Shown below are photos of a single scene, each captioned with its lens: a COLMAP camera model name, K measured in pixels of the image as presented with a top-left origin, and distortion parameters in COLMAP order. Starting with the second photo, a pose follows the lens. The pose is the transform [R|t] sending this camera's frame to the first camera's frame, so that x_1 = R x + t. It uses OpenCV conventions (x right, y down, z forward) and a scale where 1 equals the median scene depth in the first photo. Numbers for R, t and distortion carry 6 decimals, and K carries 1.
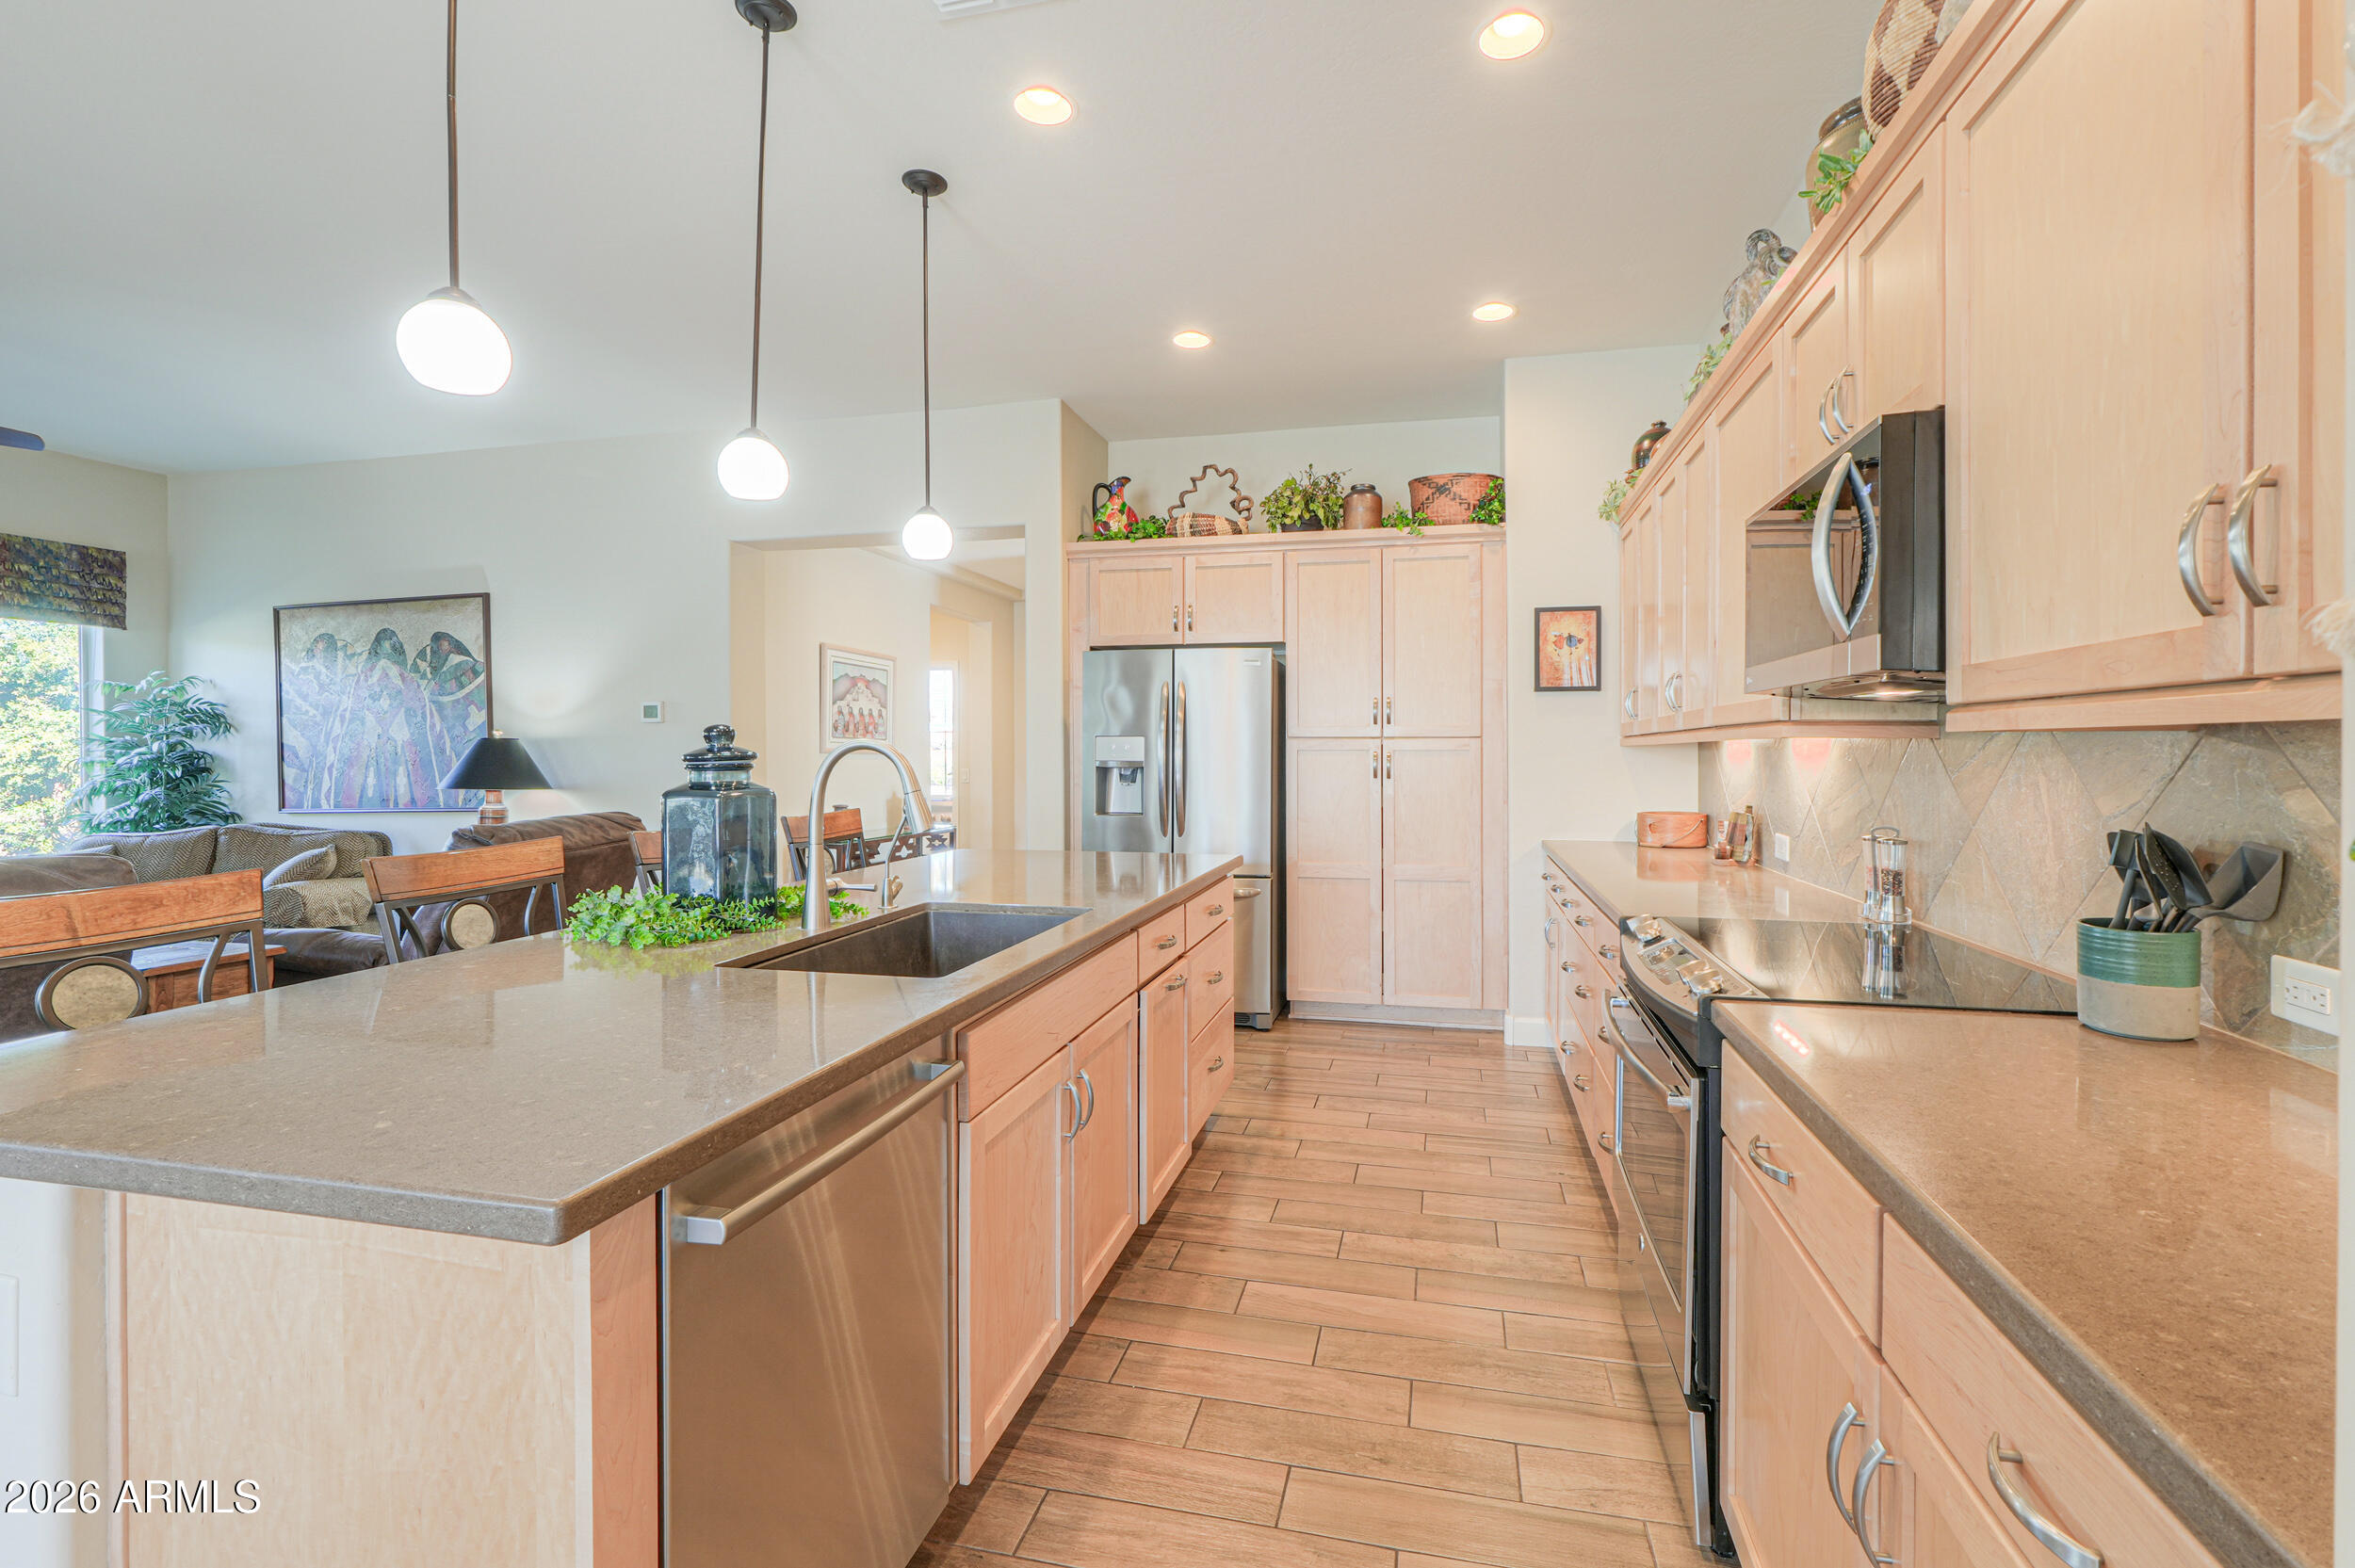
lens RADIAL K [[992.5, 0, 1210.7], [0, 992.5, 758.6], [0, 0, 1]] dist [-0.002524, -0.000588]
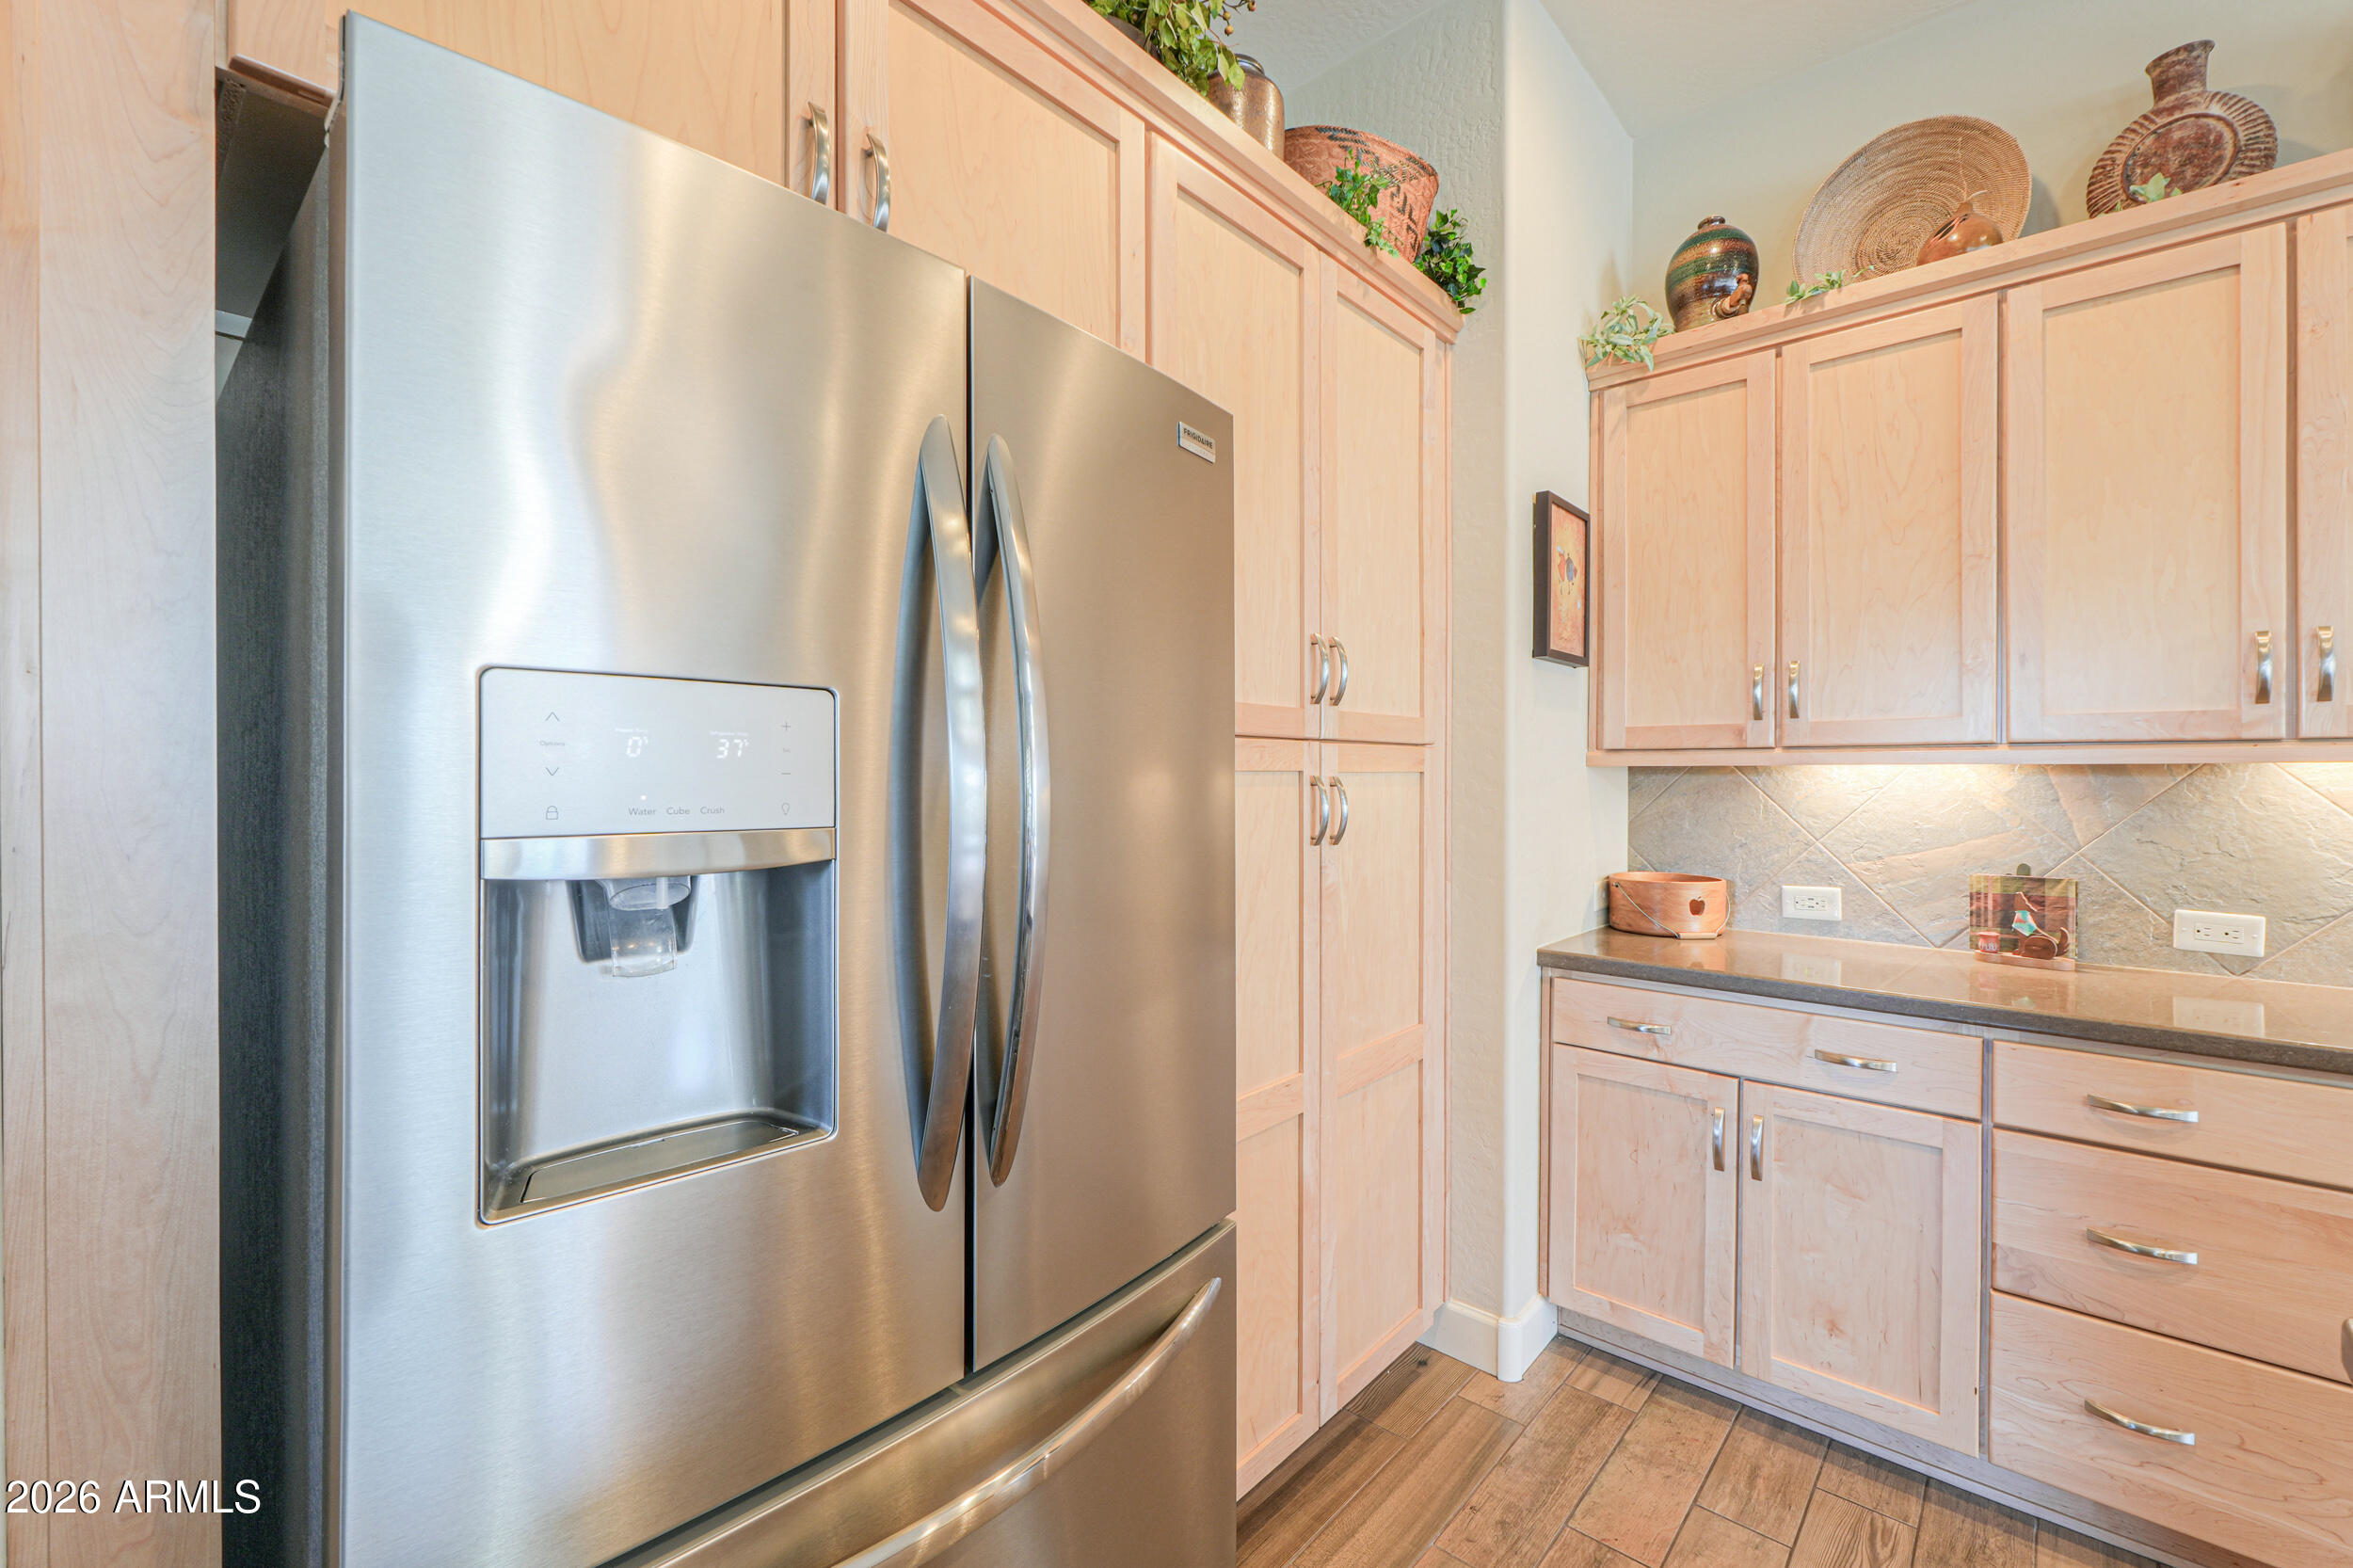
lens RADIAL K [[977.5, 0, 1171.7], [0, 977.5, 778.2], [0, 0, 1]] dist [-0.000917, -0.000066]
pose [[0.492118, -0.003874, 0.870520, -0.153741], [0.003796, 0.999990, 0.002304, -0.005633], [-0.870520, 0.002170, 0.492128, 0.707485]]
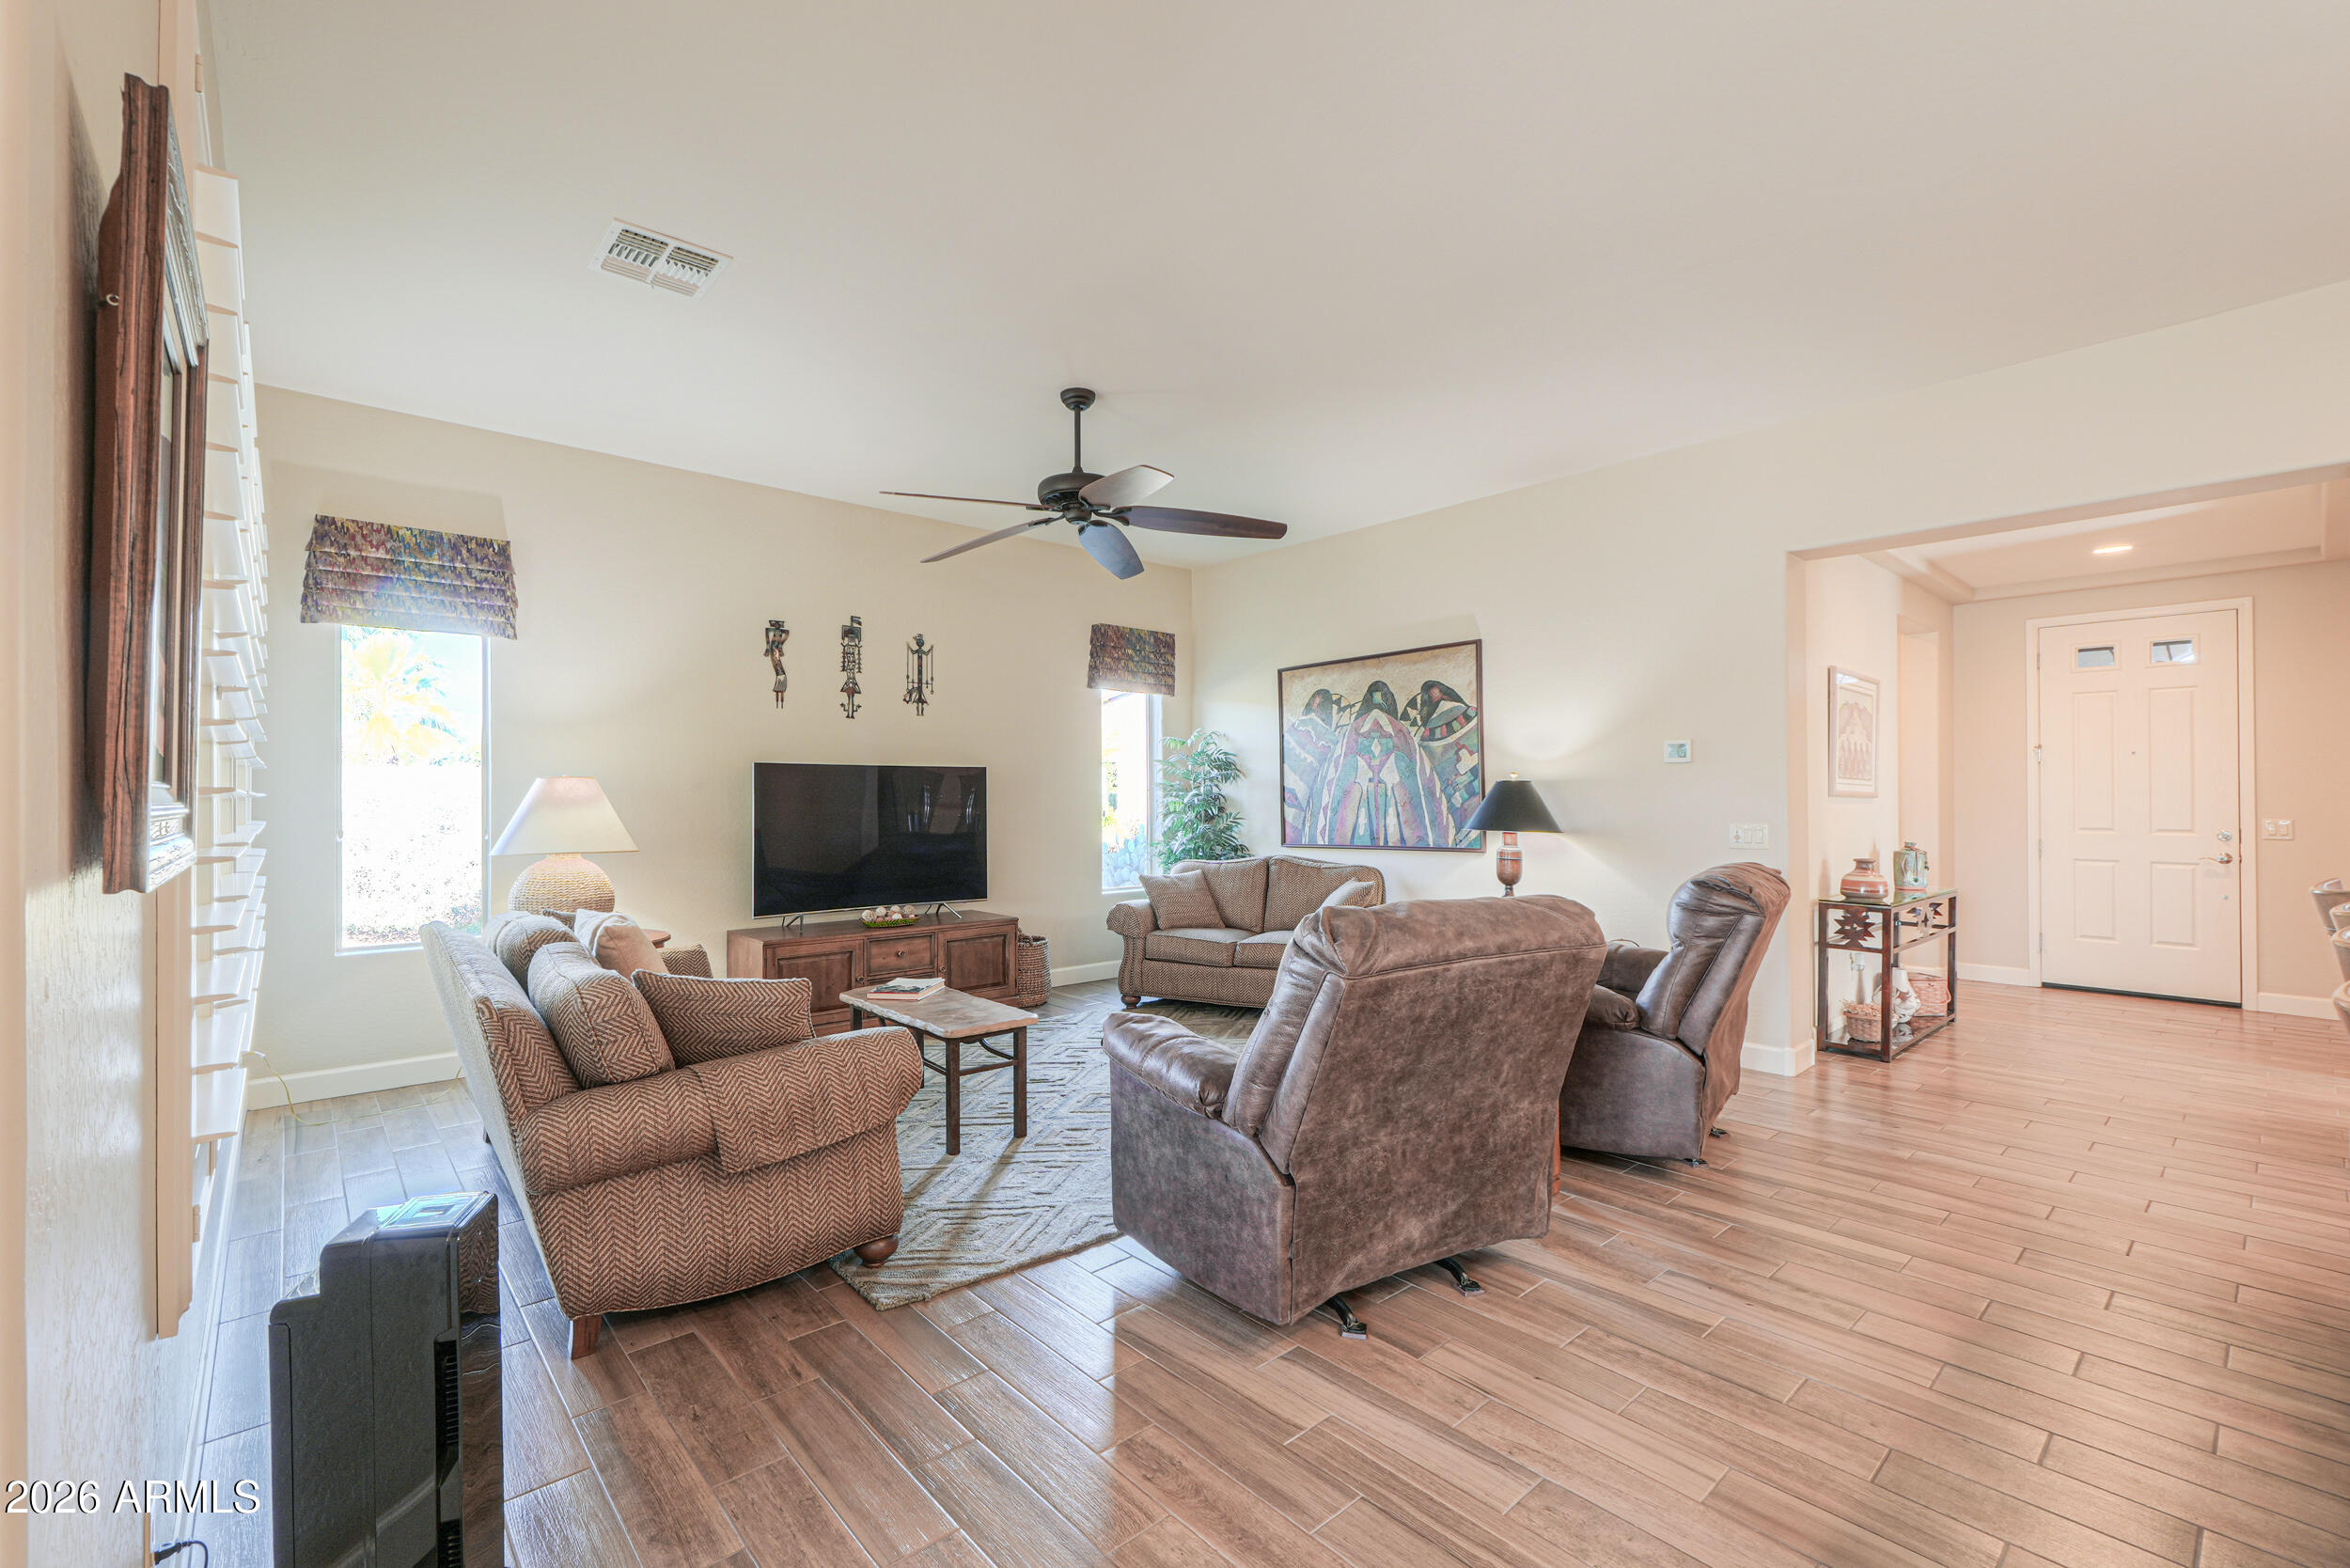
lens RADIAL K [[998.3, 0, 1148.8], [0, 998.3, 786.5], [0, 0, 1]] dist [-0.000290, -0.000023]
pose [[0.803488, -0.003744, -0.595310, -0.387456], [-0.004155, 0.999921, -0.011895, -0.001060], [0.595307, 0.012031, 0.803408, -0.033900]]
